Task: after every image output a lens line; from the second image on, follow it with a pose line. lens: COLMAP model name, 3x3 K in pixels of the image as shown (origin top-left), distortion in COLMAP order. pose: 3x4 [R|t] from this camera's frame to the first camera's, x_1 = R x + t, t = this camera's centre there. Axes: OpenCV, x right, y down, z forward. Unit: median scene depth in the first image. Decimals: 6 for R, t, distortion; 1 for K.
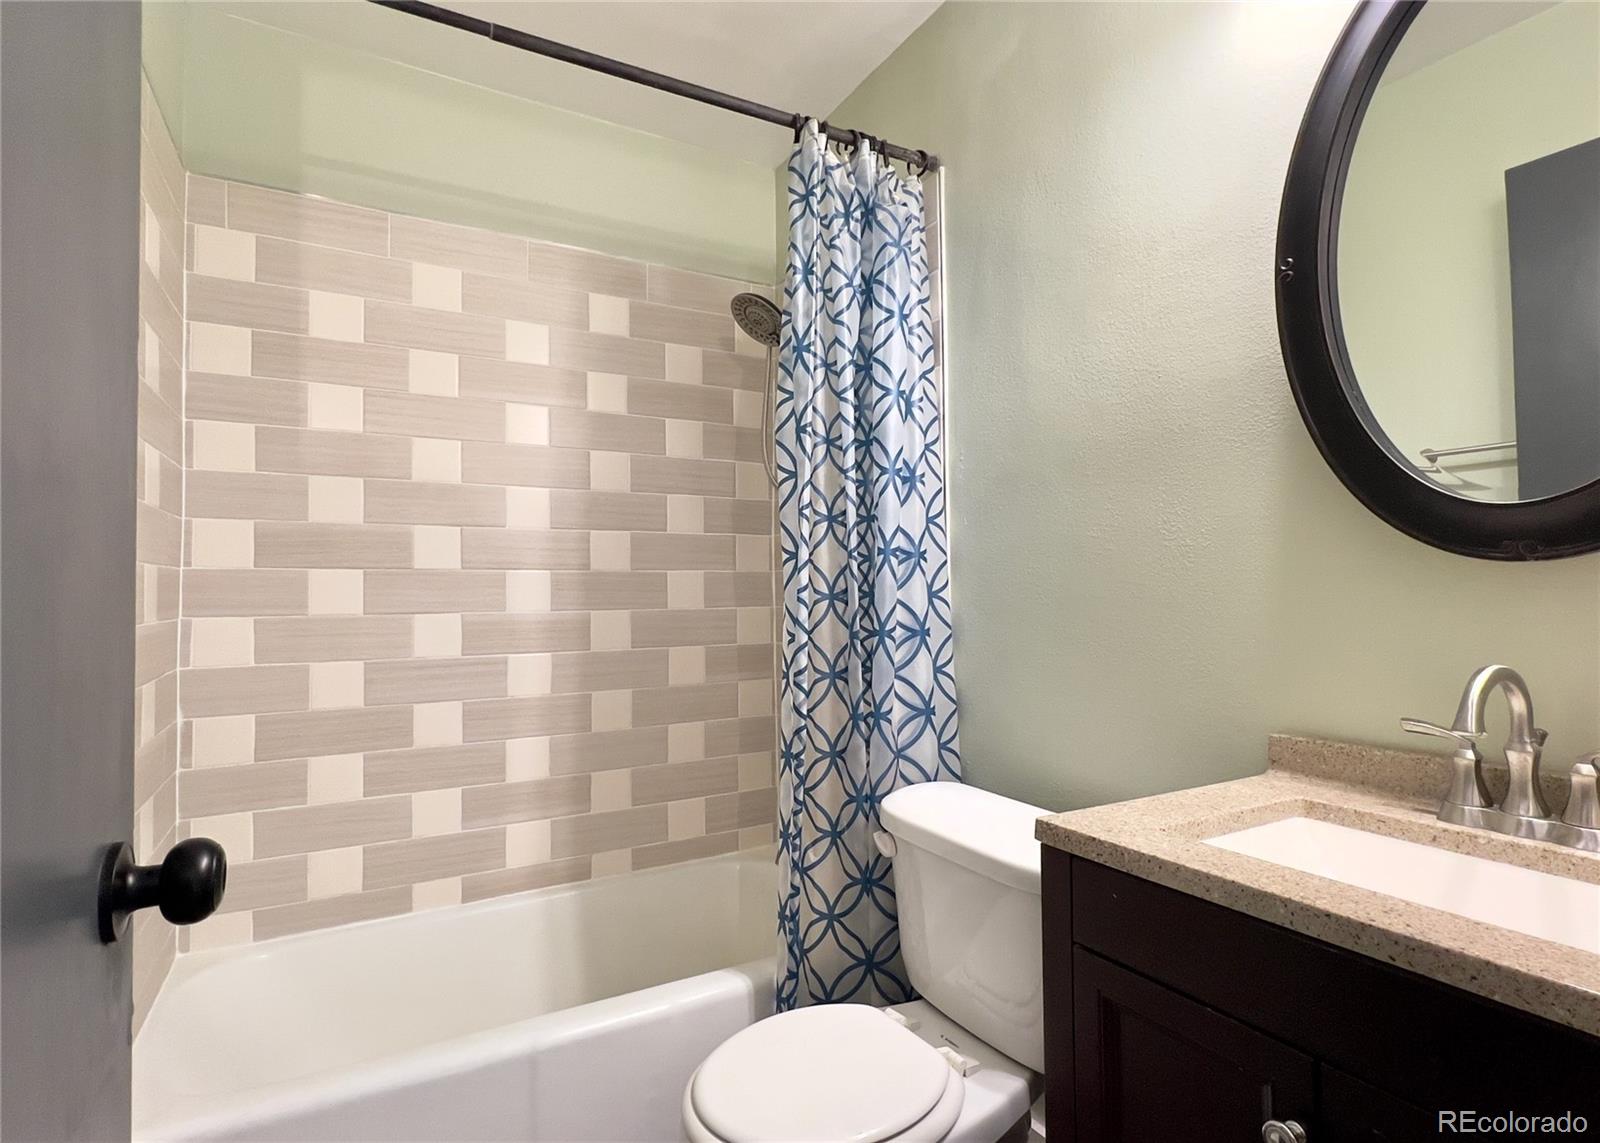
lens RADIAL K [[819.6, 0, 800.0], [0, 819.6, 571.5], [0, 0, 1]] dist [-0.002026, 0.001129]
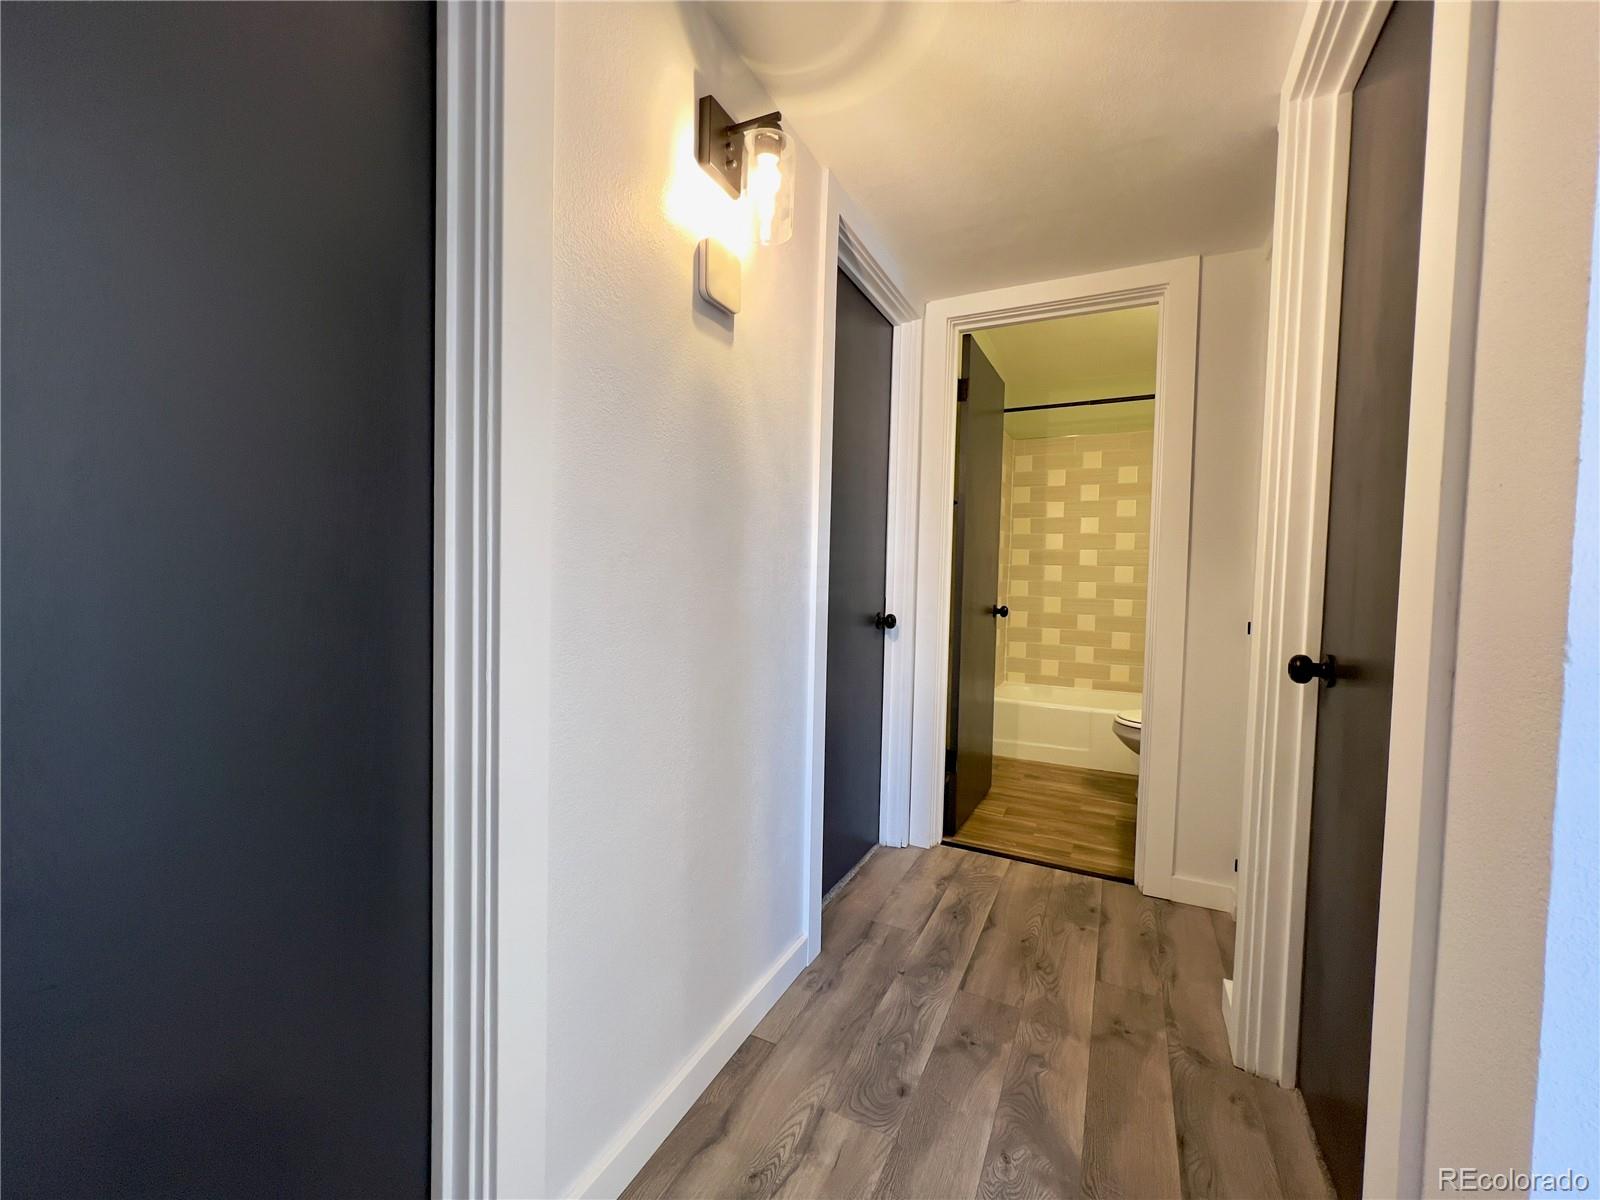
lens RADIAL K [[636.9, 0, 800.0], [0, 636.9, 600.0], [0, 0, 1]] dist [0.000768, 0.000019]
pose [[0.557151, 0.052316, -0.828762, 0.814407], [-0.010697, 0.998383, 0.055833, 0.003746], [0.830342, -0.022242, 0.556810, -1.014196]]
